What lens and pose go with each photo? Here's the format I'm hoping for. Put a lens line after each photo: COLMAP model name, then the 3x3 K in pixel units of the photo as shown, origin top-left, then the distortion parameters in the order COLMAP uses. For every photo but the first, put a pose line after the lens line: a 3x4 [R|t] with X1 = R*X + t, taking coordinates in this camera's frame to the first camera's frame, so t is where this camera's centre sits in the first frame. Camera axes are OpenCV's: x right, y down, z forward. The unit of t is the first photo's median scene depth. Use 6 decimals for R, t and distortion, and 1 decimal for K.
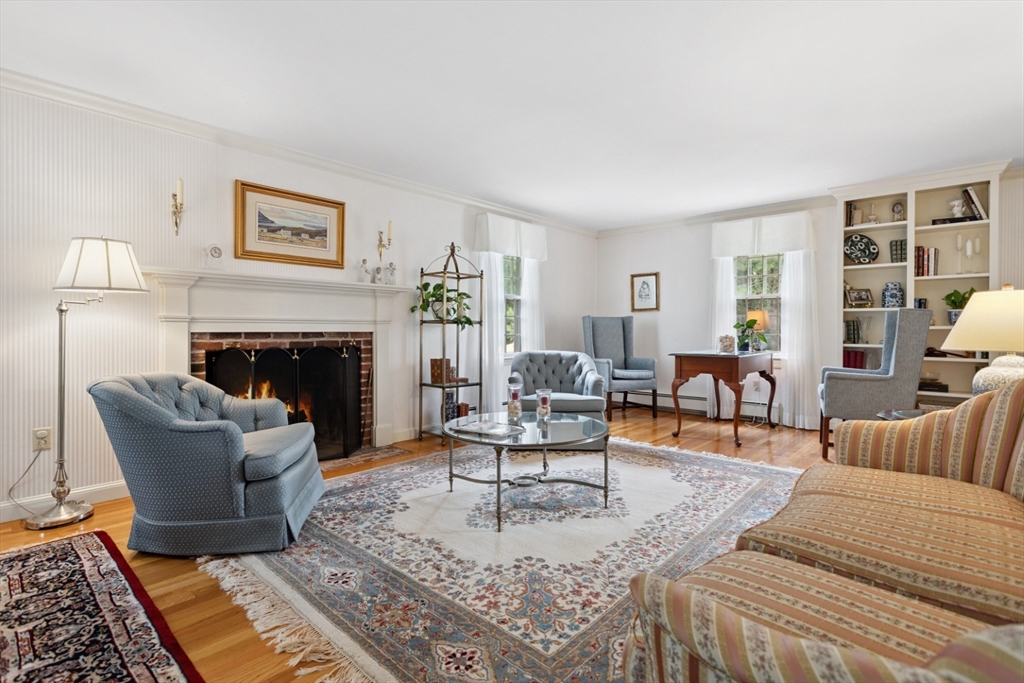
lens RADIAL K [[485.6, 0, 512.1], [0, 485.6, 335.7], [0, 0, 1]] dist [0.002843, 0.000546]
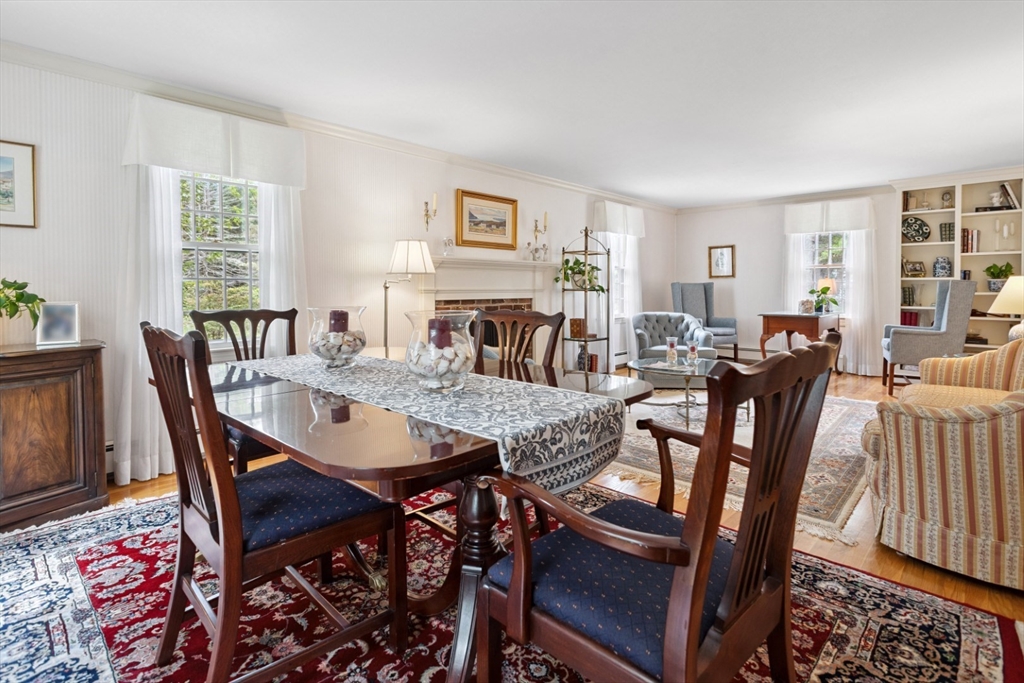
lens RADIAL K [[485.6, 0, 521.3], [0, 485.6, 299.2], [0, 0, 1]] dist [0.002843, 0.000546]
pose [[0.999666, -0.002289, -0.025744, -0.275535], [0.002509, 0.999961, 0.008517, -0.015608], [0.025723, -0.008578, 0.999632, -0.287177]]
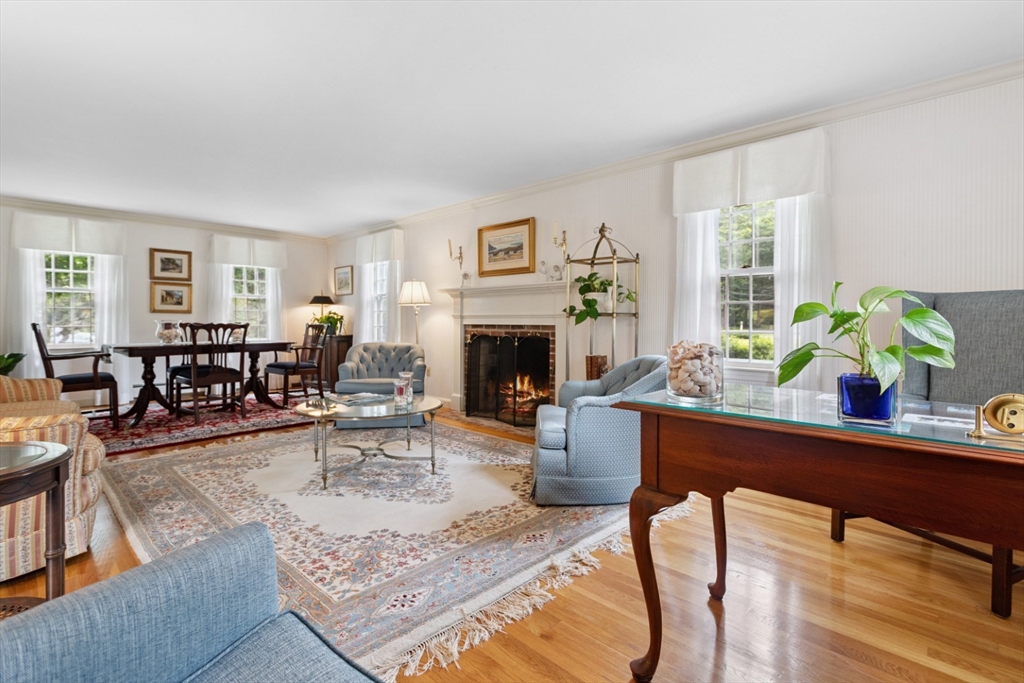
lens RADIAL K [[485.6, 0, 522.5], [0, 485.6, 329.1], [0, 0, 1]] dist [0.002843, 0.000546]
pose [[-0.018281, 0.015611, -0.999711, 0.792455], [-0.018575, 0.999700, 0.015950, -0.014613], [0.999660, 0.018861, -0.017986, 0.918283]]
